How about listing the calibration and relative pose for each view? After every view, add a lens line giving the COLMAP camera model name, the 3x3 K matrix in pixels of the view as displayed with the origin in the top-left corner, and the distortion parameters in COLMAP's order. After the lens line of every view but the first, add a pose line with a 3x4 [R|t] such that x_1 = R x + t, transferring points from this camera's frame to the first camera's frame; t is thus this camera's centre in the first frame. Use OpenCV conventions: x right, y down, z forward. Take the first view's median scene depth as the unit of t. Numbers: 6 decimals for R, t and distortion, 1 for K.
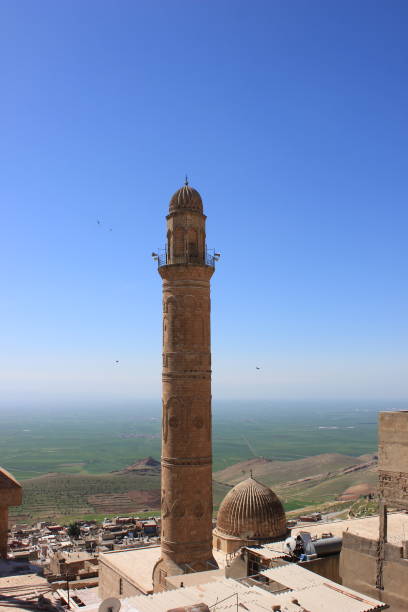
lens RADIAL K [[616.8, 0, 203.9], [0, 616.8, 313.0], [0, 0, 1]] dist [-0.141079, 0.180643]
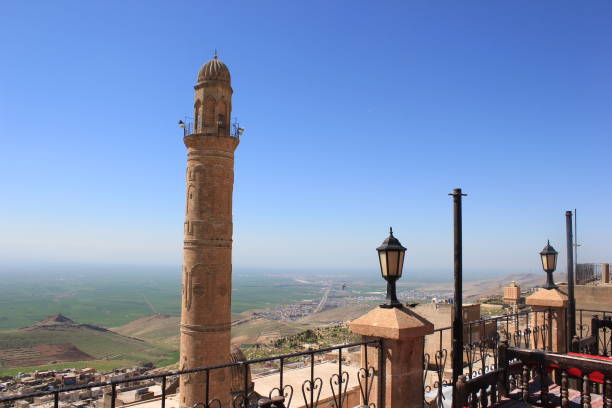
lens RADIAL K [[510.5, 0, 306.0], [0, 510.5, 204.0], [0, 0, 1]] dist [-0.170989, 0.161265]
pose [[0.929353, 0.055859, 0.364942, -0.186204], [-0.062696, 0.998009, 0.006902, 0.019551], [-0.363830, -0.029294, 0.931005, 0.160729]]
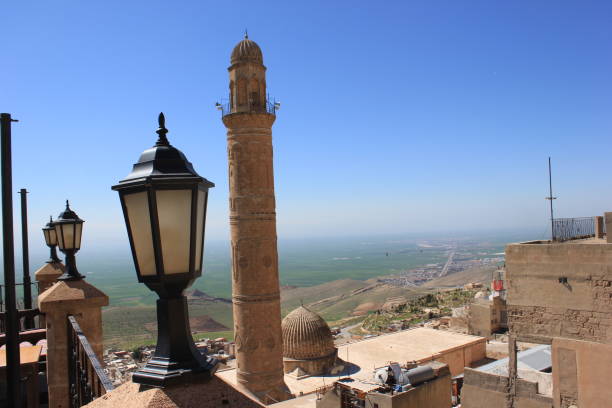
lens RADIAL K [[507.9, 0, 306.0], [0, 507.9, 204.0], [0, 0, 1]] dist [-0.176920, 0.164660]
pose [[0.990001, -0.034974, 0.136653, -0.055464], [0.025068, 0.996976, 0.073552, 0.015333], [-0.138813, -0.069391, 0.987885, 0.124622]]
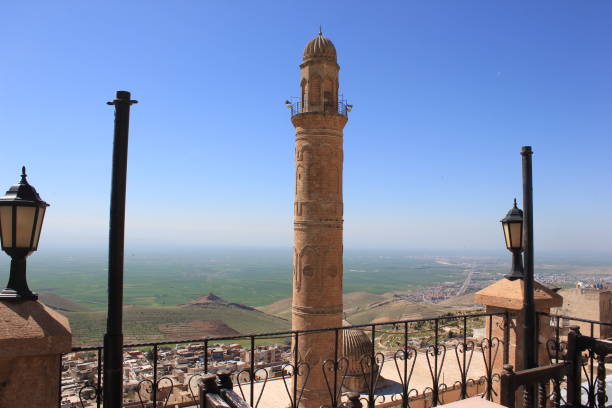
lens RADIAL K [[510.5, 0, 306.0], [0, 510.5, 204.0], [0, 0, 1]] dist [-0.170989, 0.161265]
pose [[0.994658, 0.023755, 0.100451, -0.131682], [-0.029419, 0.998037, 0.055283, 0.022573], [-0.098940, -0.057943, 0.993405, 0.178474]]
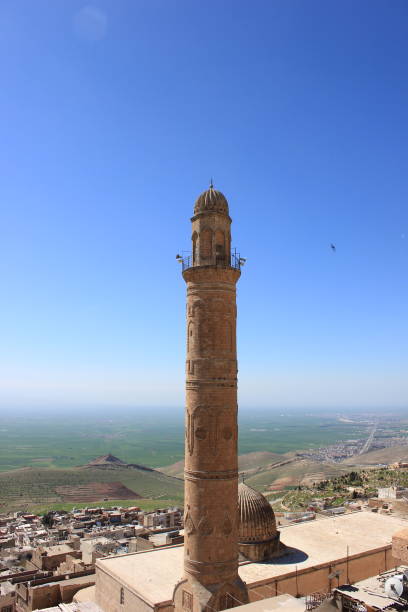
lens RADIAL K [[510.5, 0, 202.8], [0, 510.5, 313.6], [0, 0, 1]] dist [-0.170989, 0.161265]
pose [[0.995398, 0.022981, 0.093031, -0.116448], [-0.019234, 0.998975, -0.040967, 0.025795], [-0.093877, 0.038989, 0.994820, 0.213880]]
